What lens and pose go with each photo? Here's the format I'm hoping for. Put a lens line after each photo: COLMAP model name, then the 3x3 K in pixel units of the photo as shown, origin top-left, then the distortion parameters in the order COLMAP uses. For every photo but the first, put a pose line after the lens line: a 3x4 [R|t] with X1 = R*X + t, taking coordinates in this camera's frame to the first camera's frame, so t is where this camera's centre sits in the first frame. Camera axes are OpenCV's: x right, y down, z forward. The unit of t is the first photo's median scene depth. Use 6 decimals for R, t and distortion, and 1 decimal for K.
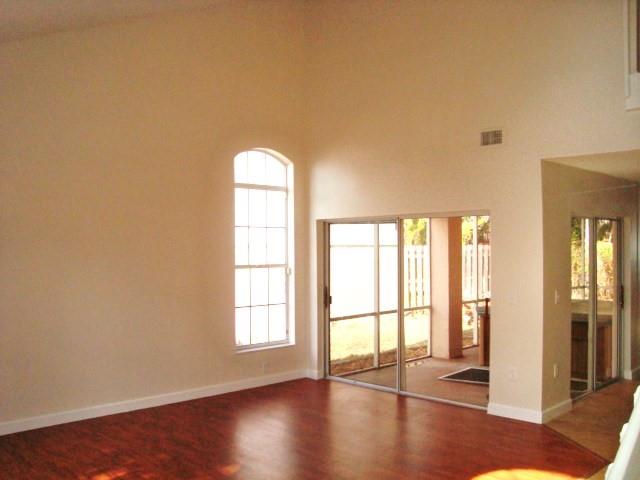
lens RADIAL K [[679.6, 0, 320.0], [0, 679.6, 240.0], [0, 0, 1]] dist [-0.088694, 0.036642]
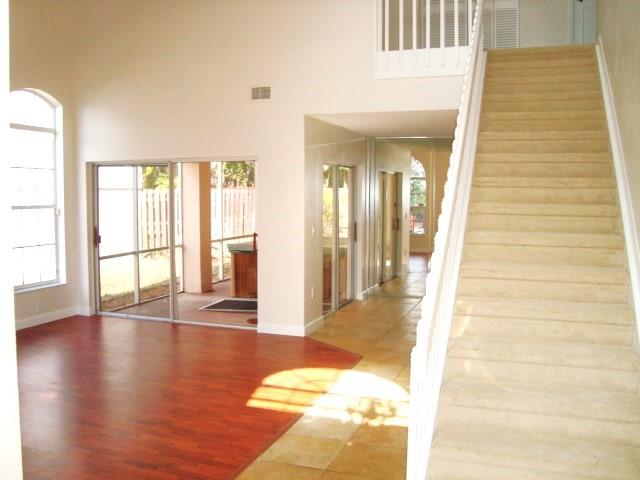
lens RADIAL K [[679.6, 0, 320.0], [0, 679.6, 240.0], [0, 0, 1]] dist [-0.088694, 0.036642]
pose [[0.910536, -0.021729, 0.412858, -0.104379], [-0.011544, 0.996892, 0.077926, 0.004685], [-0.413268, -0.075721, 0.907456, -0.077357]]
